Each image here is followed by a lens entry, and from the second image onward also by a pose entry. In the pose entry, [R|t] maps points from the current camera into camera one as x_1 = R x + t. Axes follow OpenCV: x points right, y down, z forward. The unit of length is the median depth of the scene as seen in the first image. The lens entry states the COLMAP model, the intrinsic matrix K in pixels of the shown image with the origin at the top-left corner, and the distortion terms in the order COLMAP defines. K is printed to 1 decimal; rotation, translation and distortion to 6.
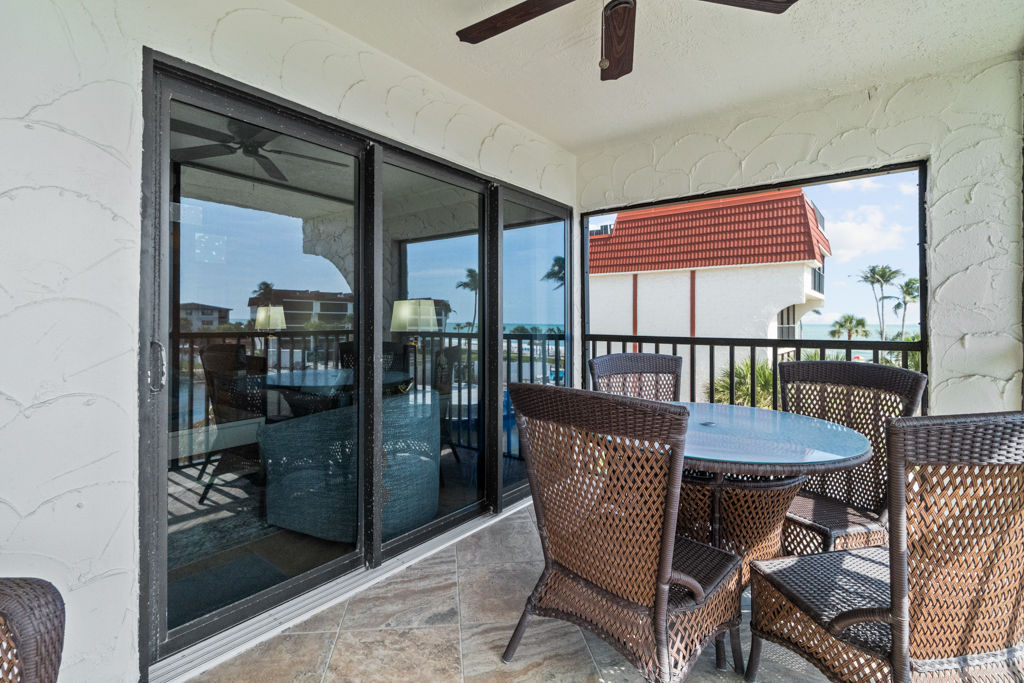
lens RADIAL K [[476.8, 0, 496.7], [0, 476.8, 319.0], [0, 0, 1]] dist [-0.003503, 0.000781]
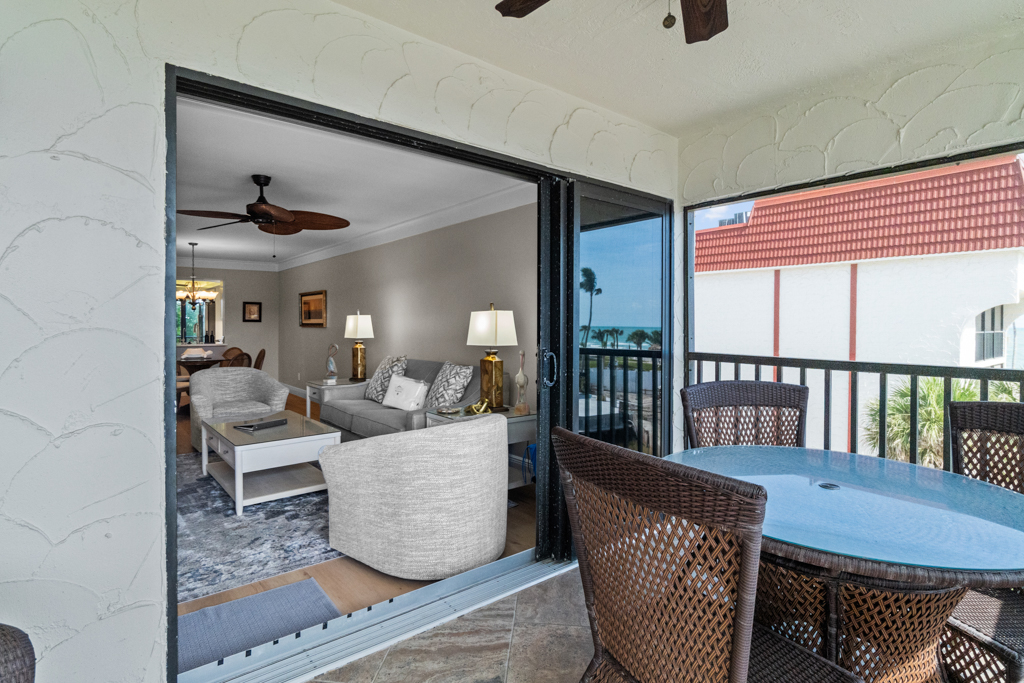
lens RADIAL K [[513.6, 0, 497.8], [0, 513.6, 329.1], [0, 0, 1]] dist [-0.002156, 0.002746]
pose [[0.975656, 0.004713, -0.219254, 0.093989], [-0.001236, 0.999871, 0.015993, -0.035762], [0.219301, -0.015333, 0.975537, 0.082731]]
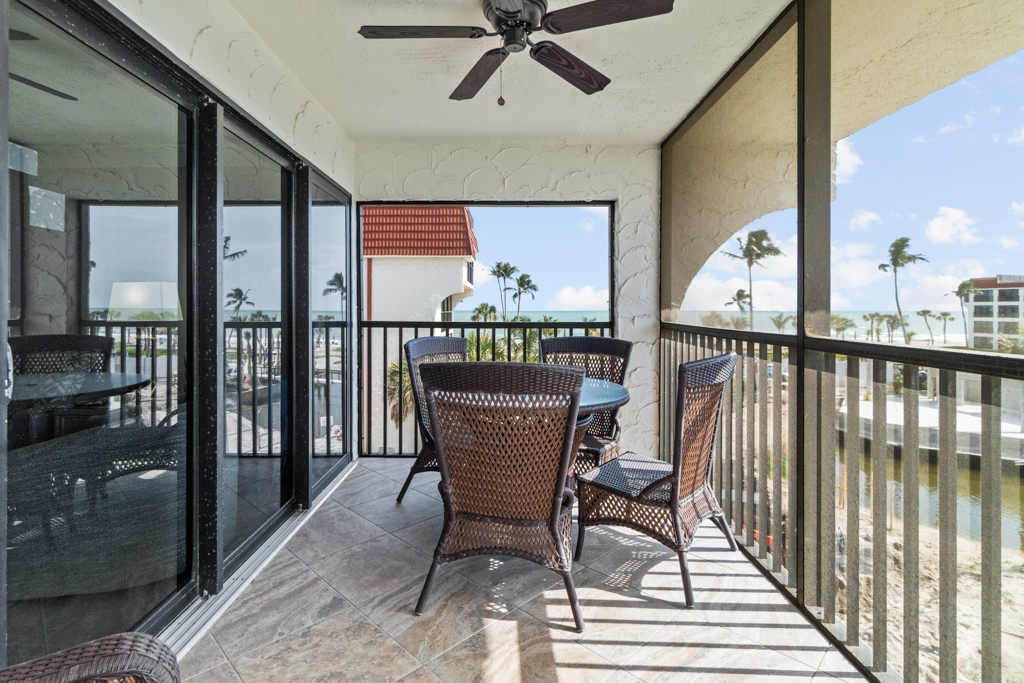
lens RADIAL K [[498.6, 0, 487.0], [0, 498.6, 309.7], [0, 0, 1]] dist [-0.002098, 0.000232]
pose [[0.794526, -0.002863, 0.607224, -0.404289], [-0.002296, 0.999968, 0.007718, -0.001497], [-0.607226, -0.007526, 0.794493, -0.013253]]
